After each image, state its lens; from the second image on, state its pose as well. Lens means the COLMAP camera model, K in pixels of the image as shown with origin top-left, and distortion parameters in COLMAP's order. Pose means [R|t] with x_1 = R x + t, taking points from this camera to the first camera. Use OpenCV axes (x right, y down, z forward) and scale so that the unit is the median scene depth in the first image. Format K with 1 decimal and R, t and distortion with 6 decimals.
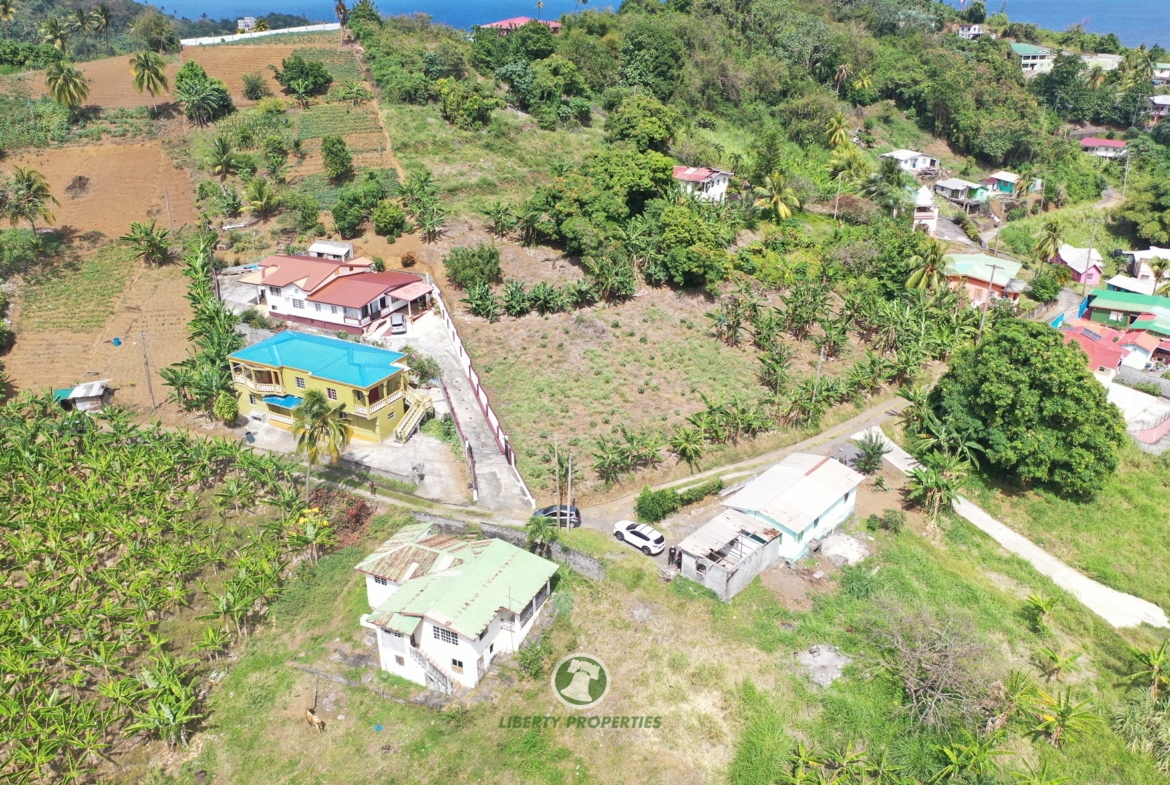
lens RADIAL K [[926.2, 0, 587.3], [0, 926.2, 392.4], [0, 0, 1]] dist [0.000075, -0.001236]
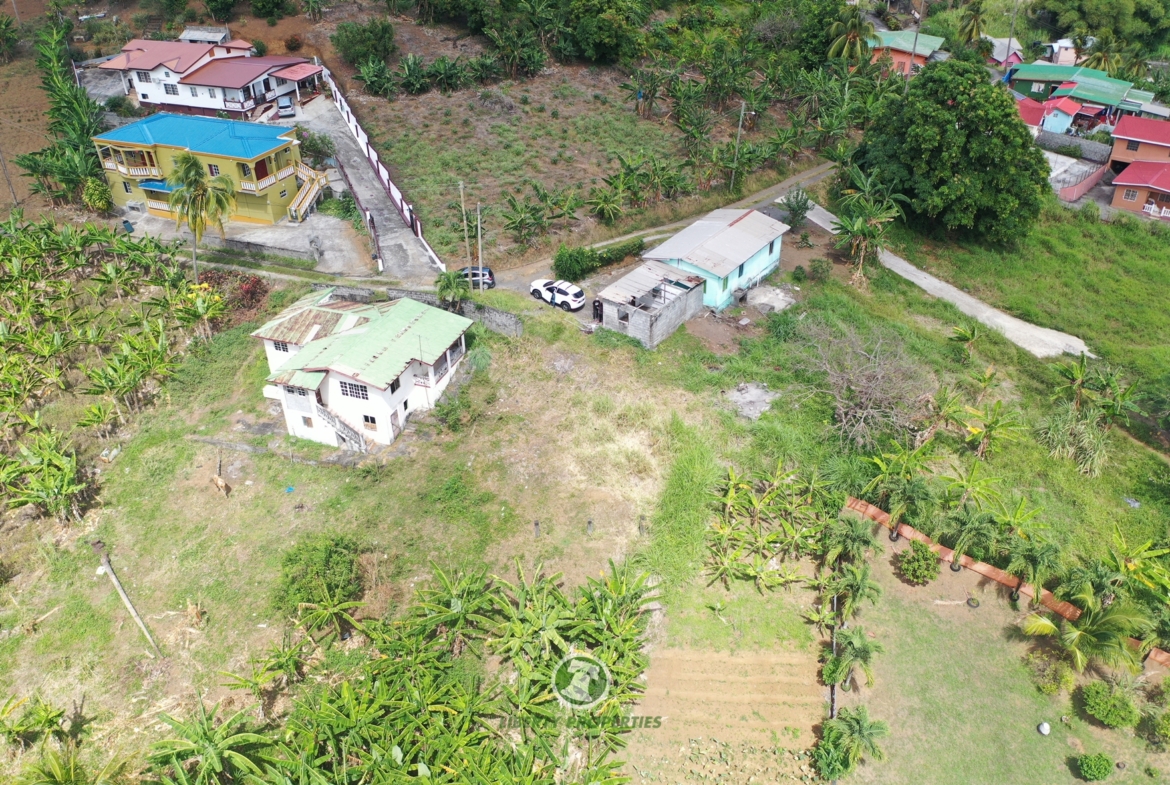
lens RADIAL K [[926.2, 0, 587.3], [0, 926.2, 392.4], [0, 0, 1]] dist [0.000075, -0.001236]
pose [[0.995458, -0.058663, 0.074977, 0.008978], [0.046966, 0.987689, 0.149212, 0.110425], [-0.082807, -0.145013, 0.985959, 0.047207]]
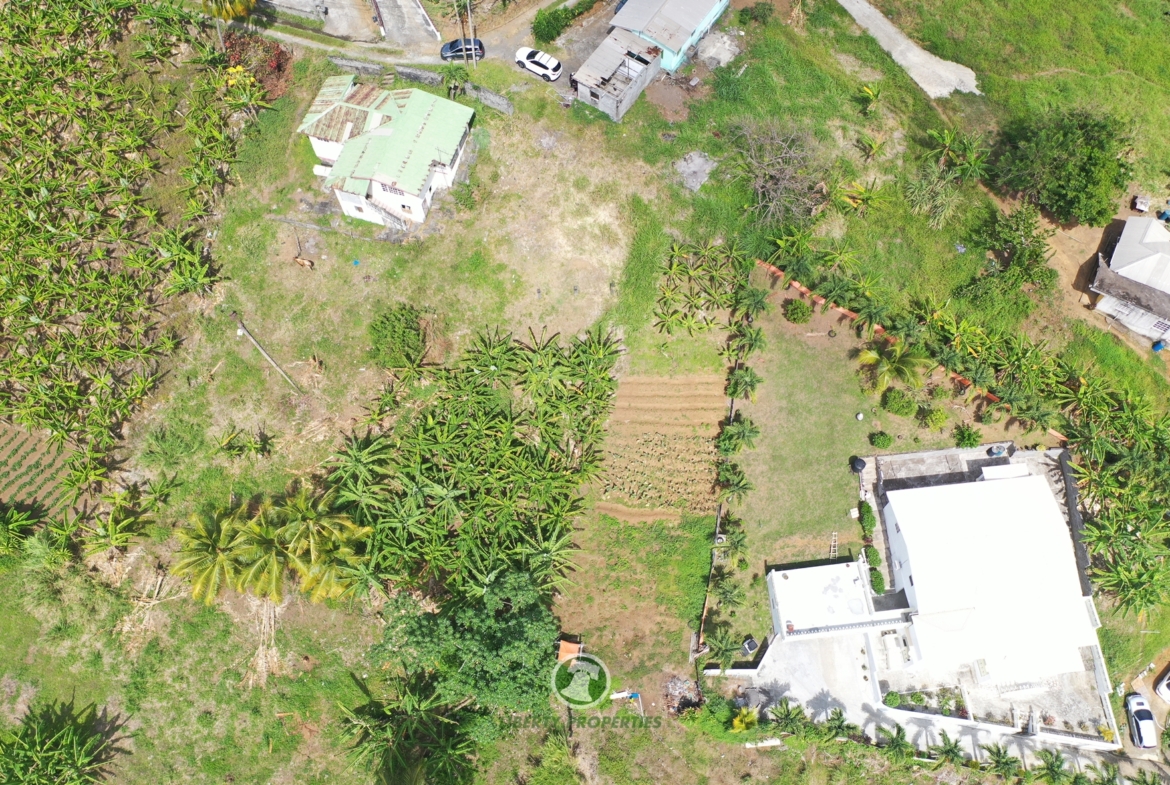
lens RADIAL K [[924.3, 0, 586.8], [0, 924.3, 394.8], [0, 0, 1]] dist [-0.001487, -0.001256]
pose [[0.989871, -0.131848, 0.052651, 0.001522], [0.066880, 0.760182, 0.646259, -0.249082], [-0.125233, -0.636191, 0.761300, -0.115054]]
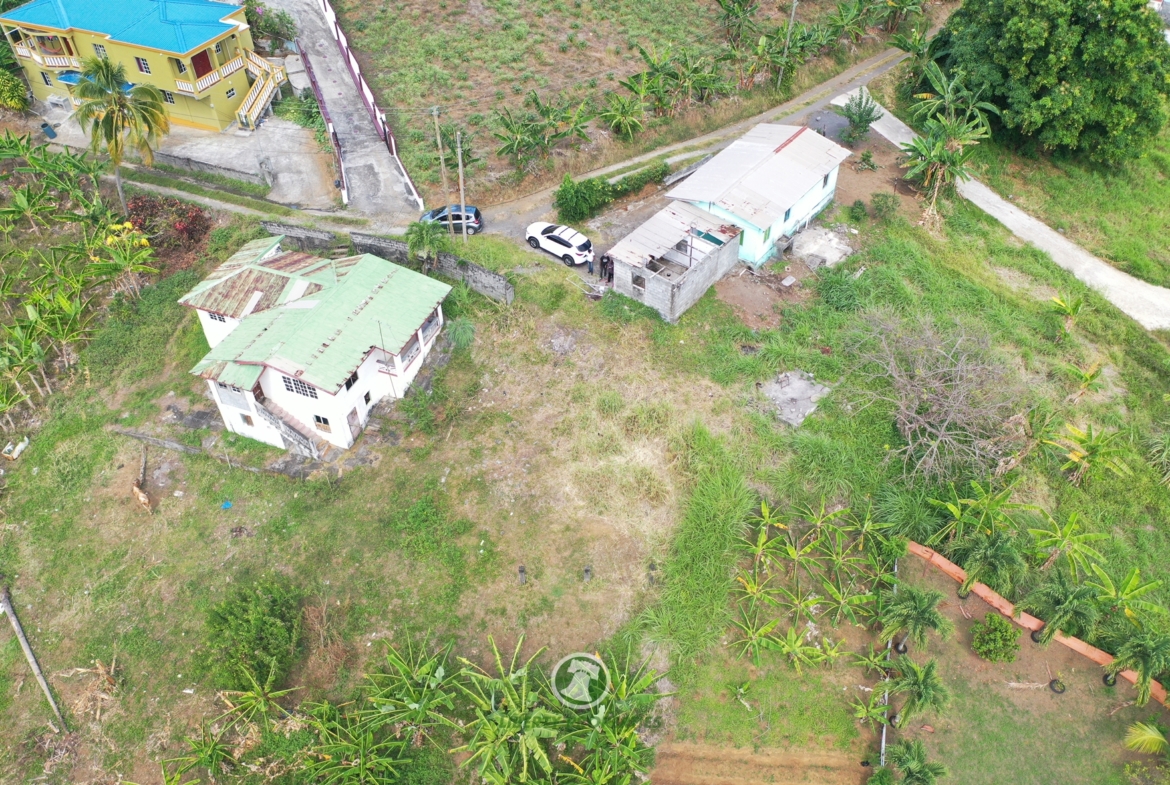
lens RADIAL K [[933.9, 0, 587.3], [0, 933.9, 389.5], [0, 0, 1]] dist [-0.003124, 0.005245]
pose [[0.997968, -0.049029, 0.040699, 0.039946], [0.033593, 0.947569, 0.317781, 0.024696], [-0.054145, -0.315768, 0.947290, 0.216070]]
